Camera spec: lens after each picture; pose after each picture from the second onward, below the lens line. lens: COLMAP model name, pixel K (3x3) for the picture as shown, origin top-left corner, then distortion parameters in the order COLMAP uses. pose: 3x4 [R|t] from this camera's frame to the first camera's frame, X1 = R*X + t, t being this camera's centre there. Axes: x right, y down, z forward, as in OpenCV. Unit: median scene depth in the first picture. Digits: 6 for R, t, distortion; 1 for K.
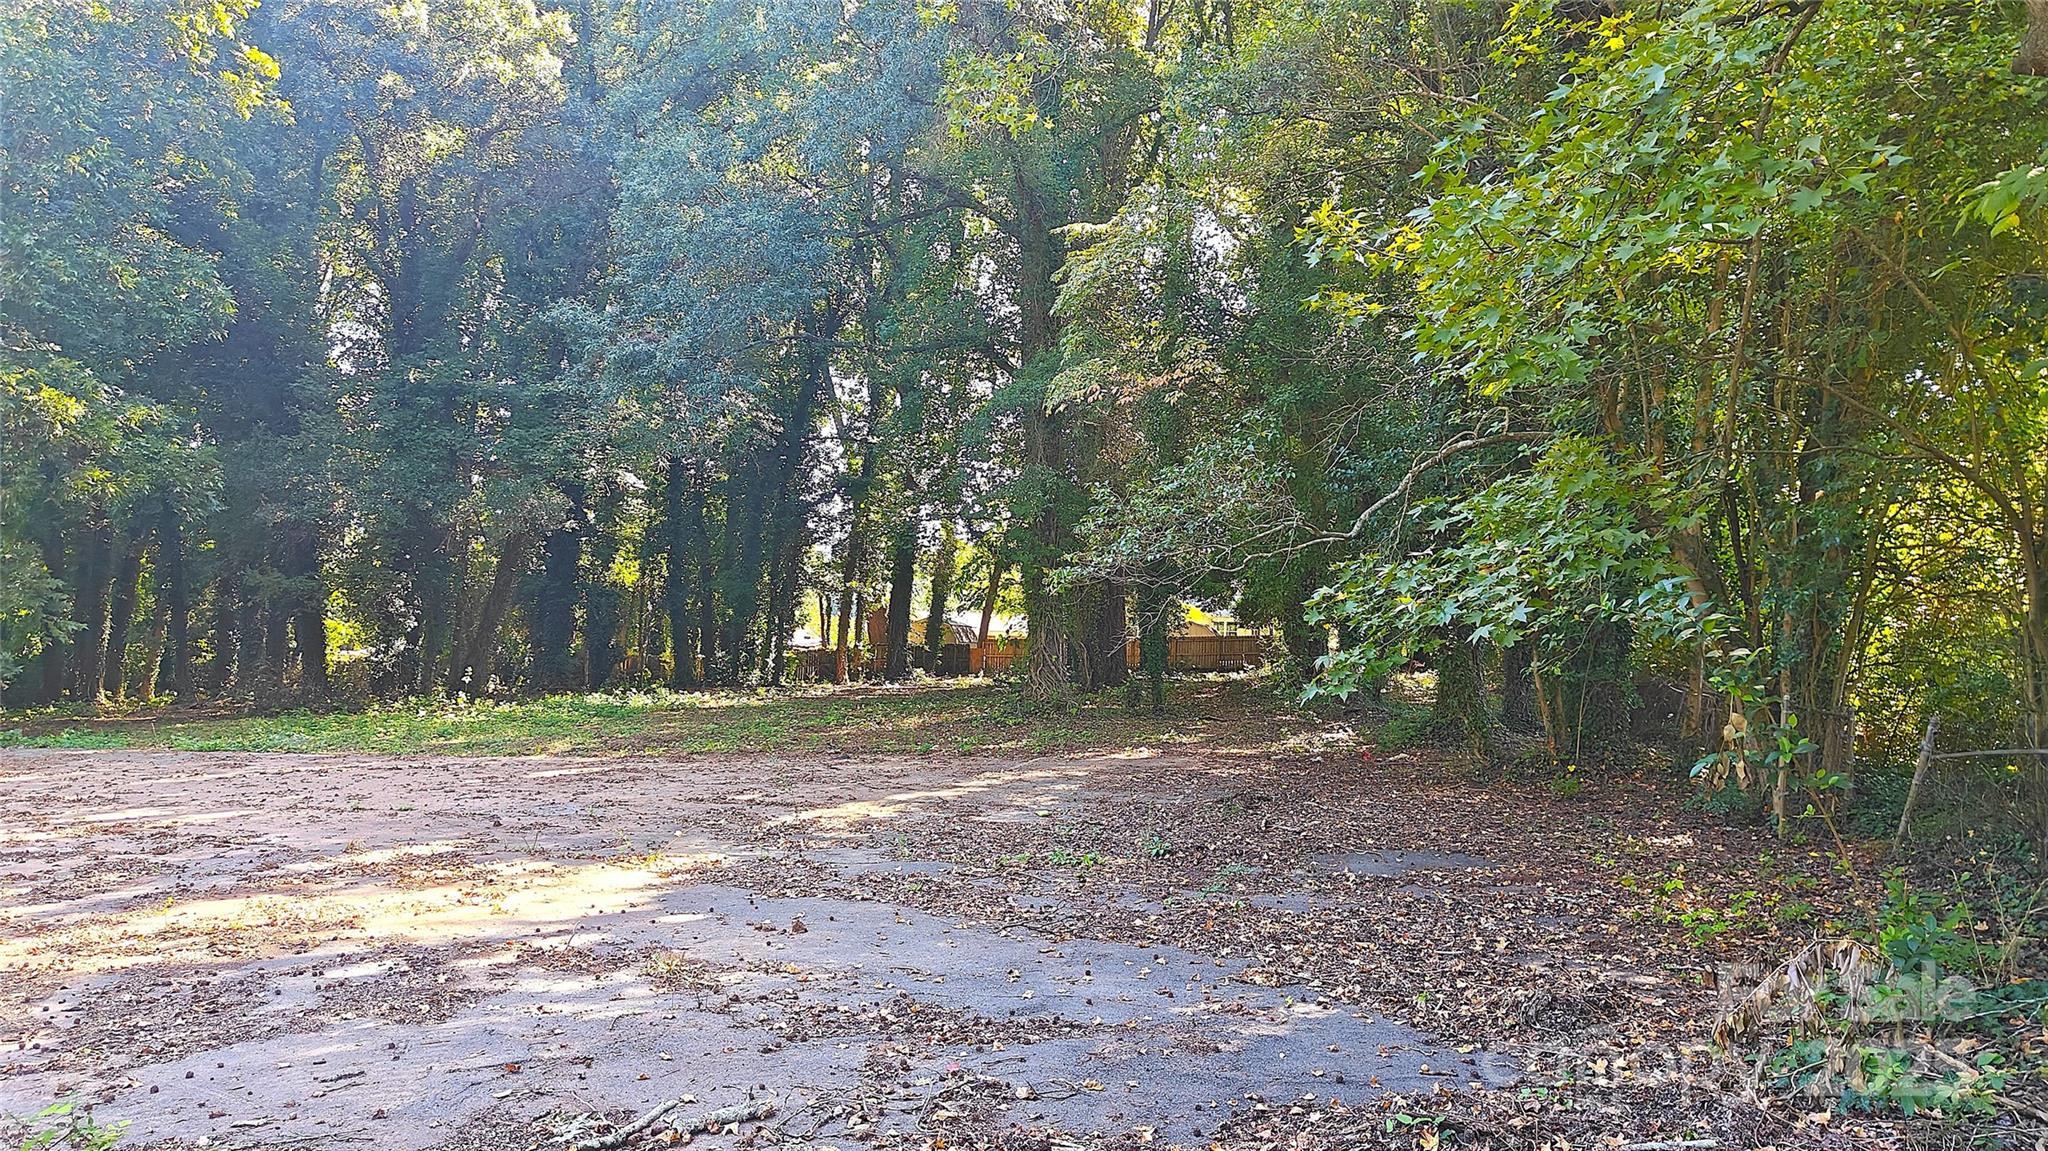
lens RADIAL K [[1391.4, 0, 1046.2], [0, 1391.4, 580.9], [0, 0, 1]] dist [0.001426, 0.000405]
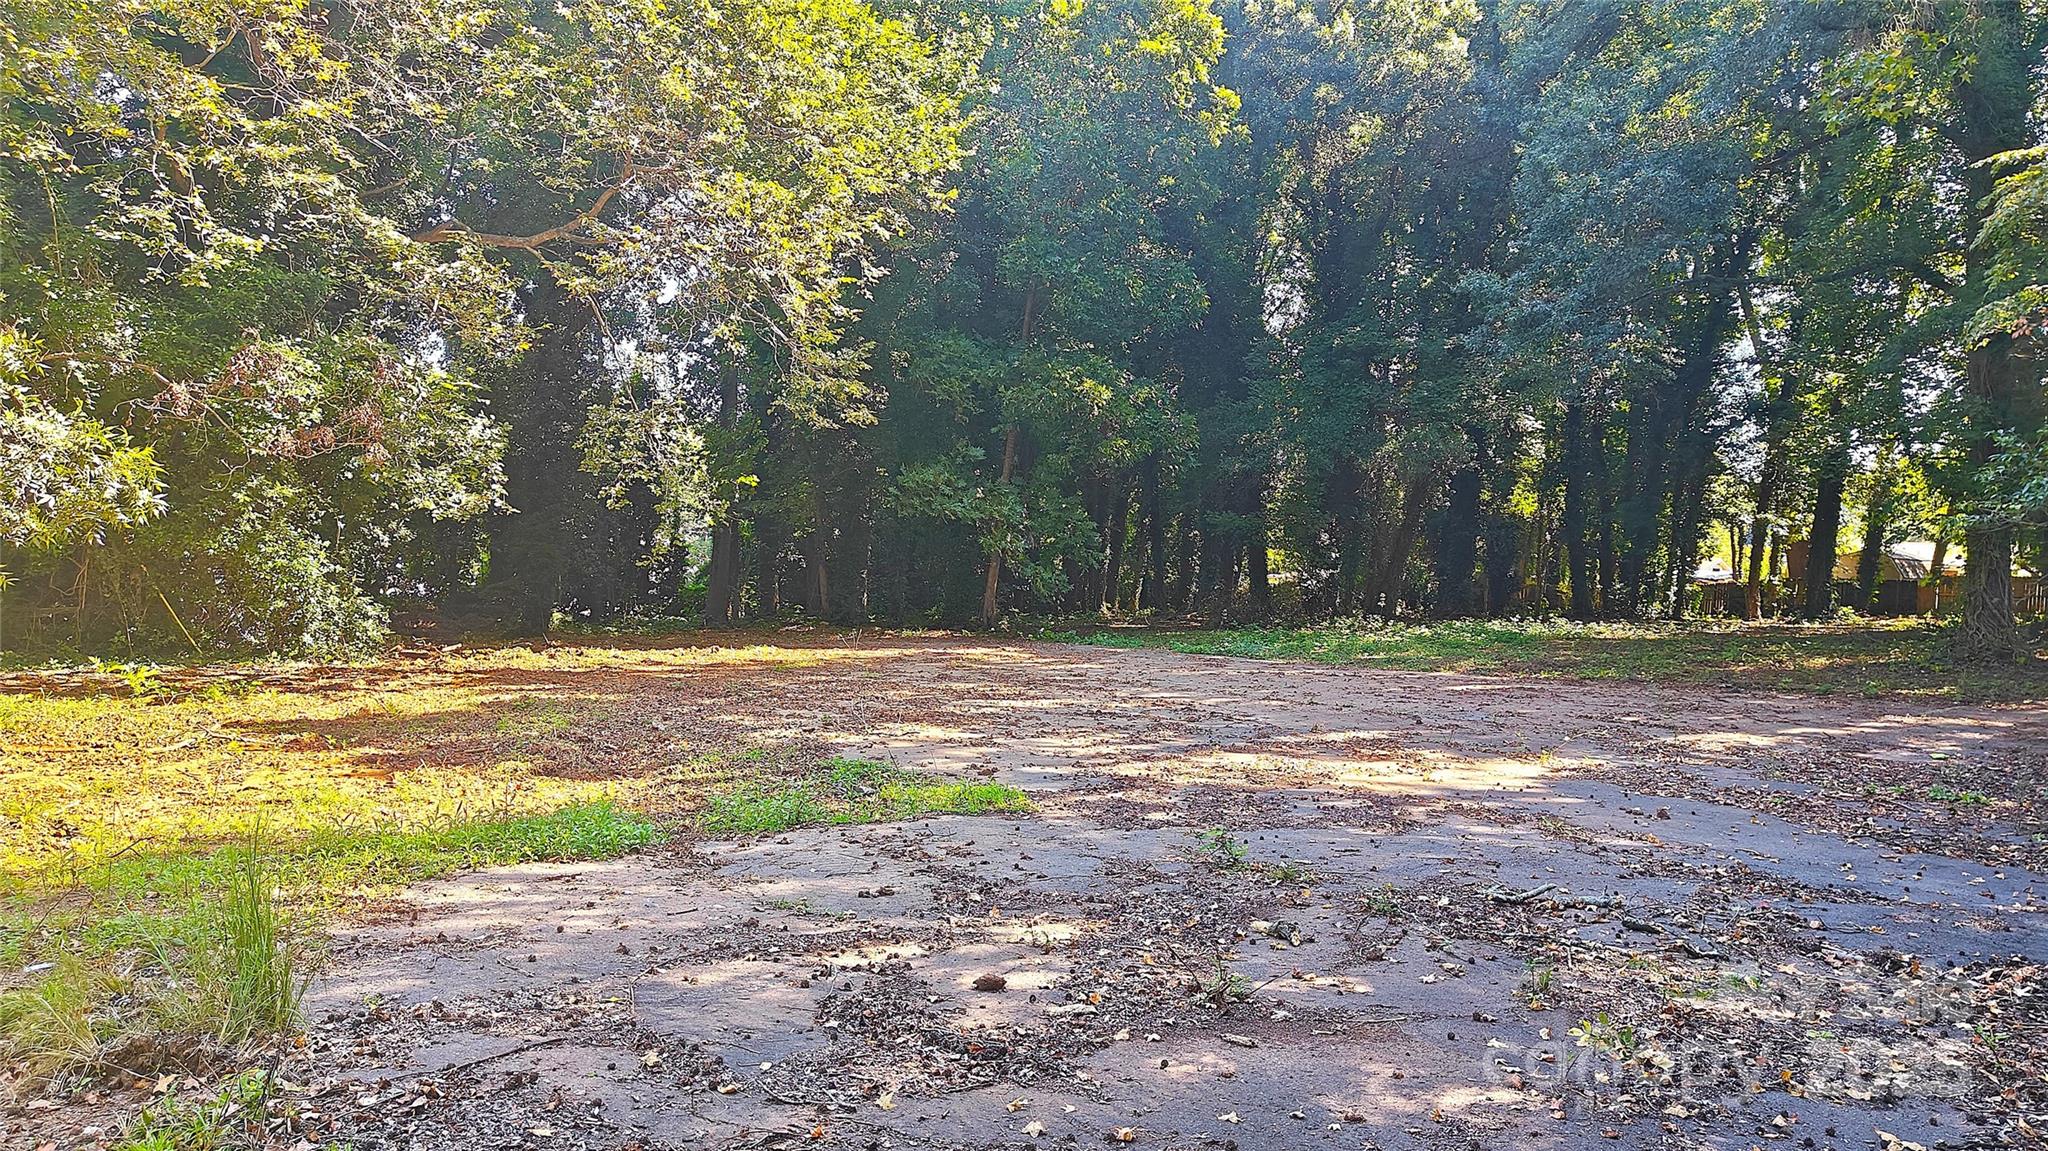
lens RADIAL K [[1391.4, 0, 1046.2], [0, 1391.4, 580.9], [0, 0, 1]] dist [0.001426, 0.000405]
pose [[0.811774, 0.021571, -0.583573, 0.025680], [0.009329, 0.998711, 0.049892, -0.007556], [0.583897, -0.045945, 0.810527, -0.086029]]
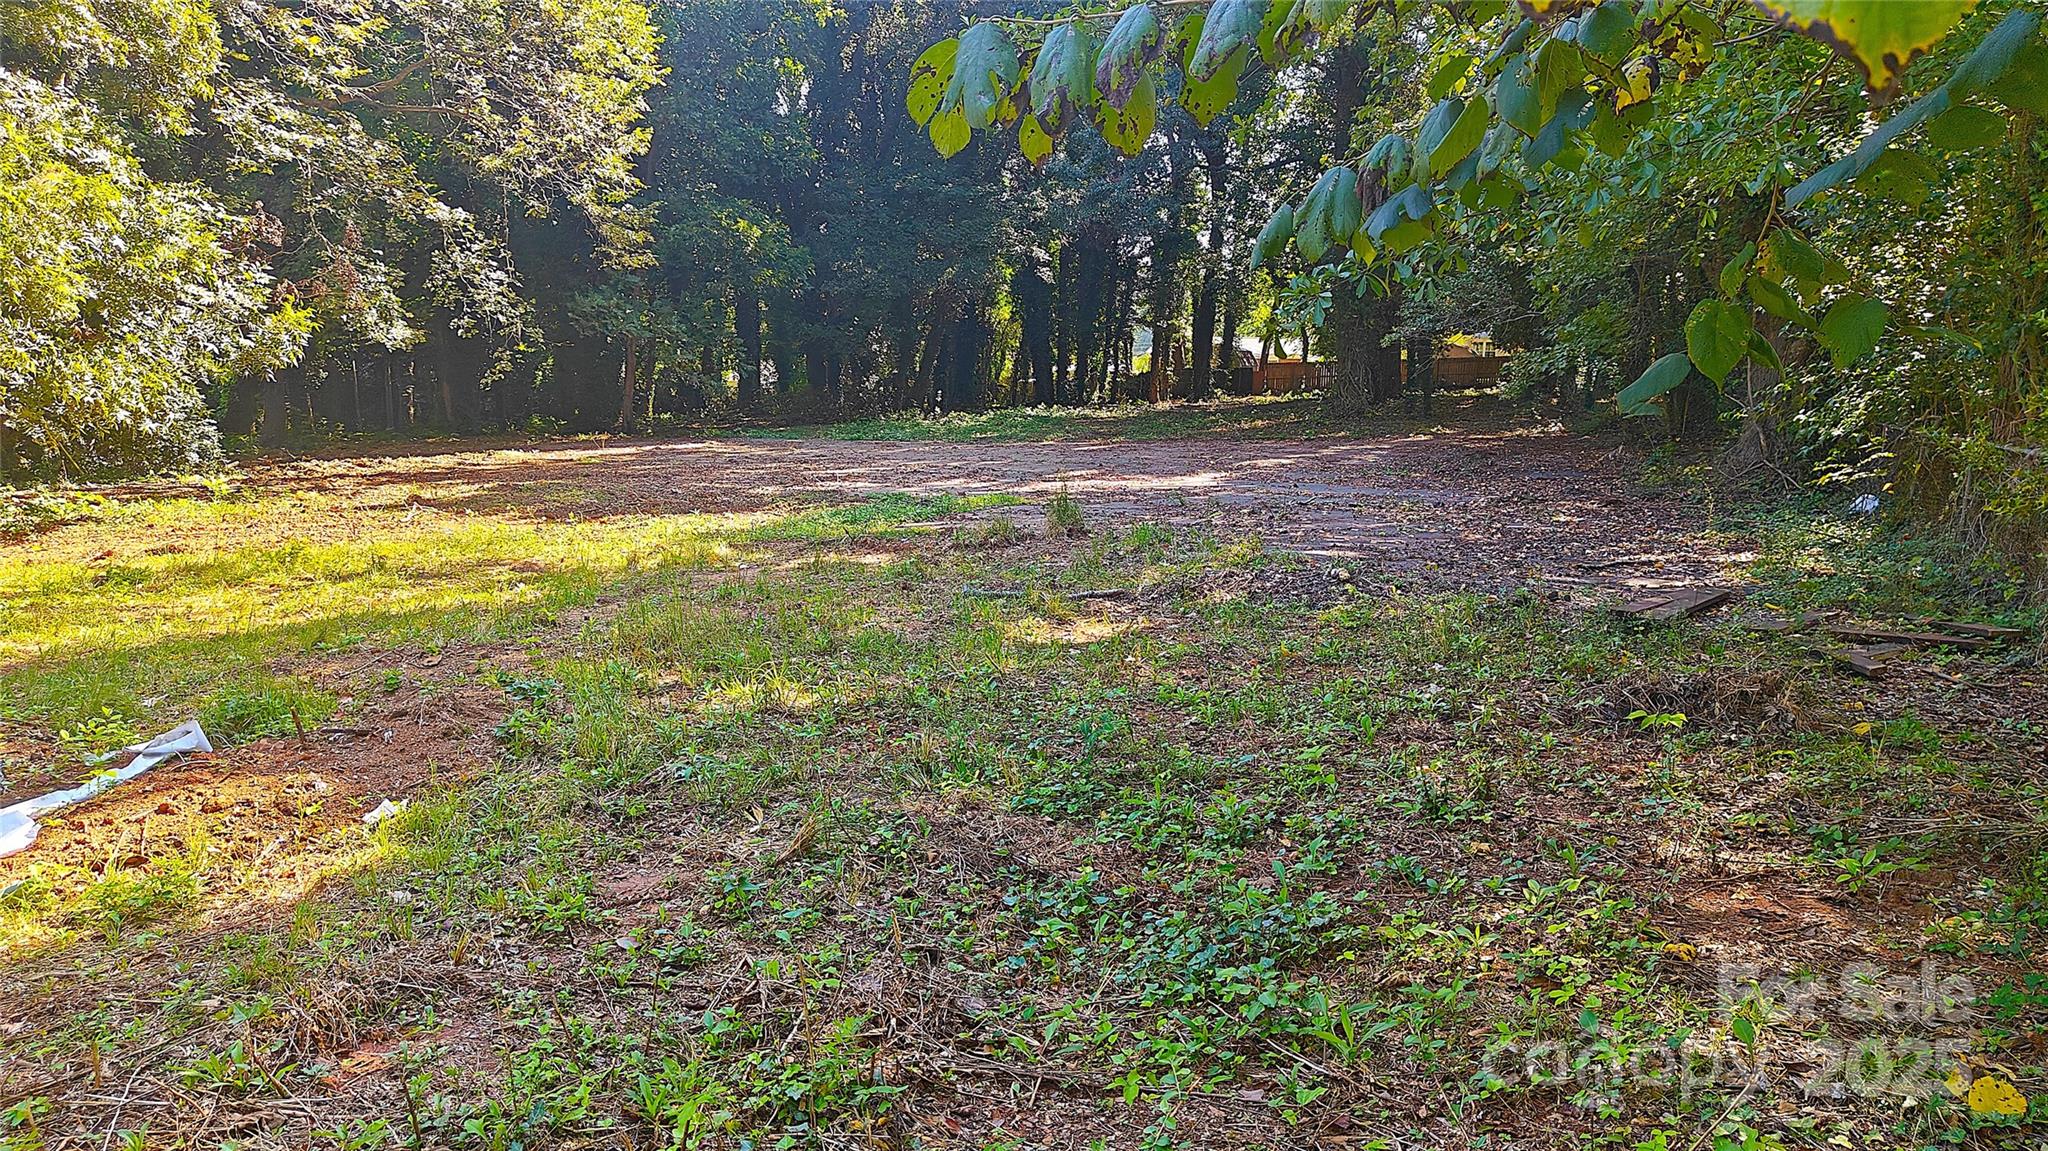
lens RADIAL K [[1416.3, 0, 1024.0], [0, 1416.3, 575.5], [0, 0, 1]] dist [0.068802, -0.000026]
pose [[0.983272, 0.016185, -0.181420, -0.050571], [0.018953, 0.981544, 0.190293, -0.027300], [0.181152, -0.190548, 0.964819, -0.444567]]
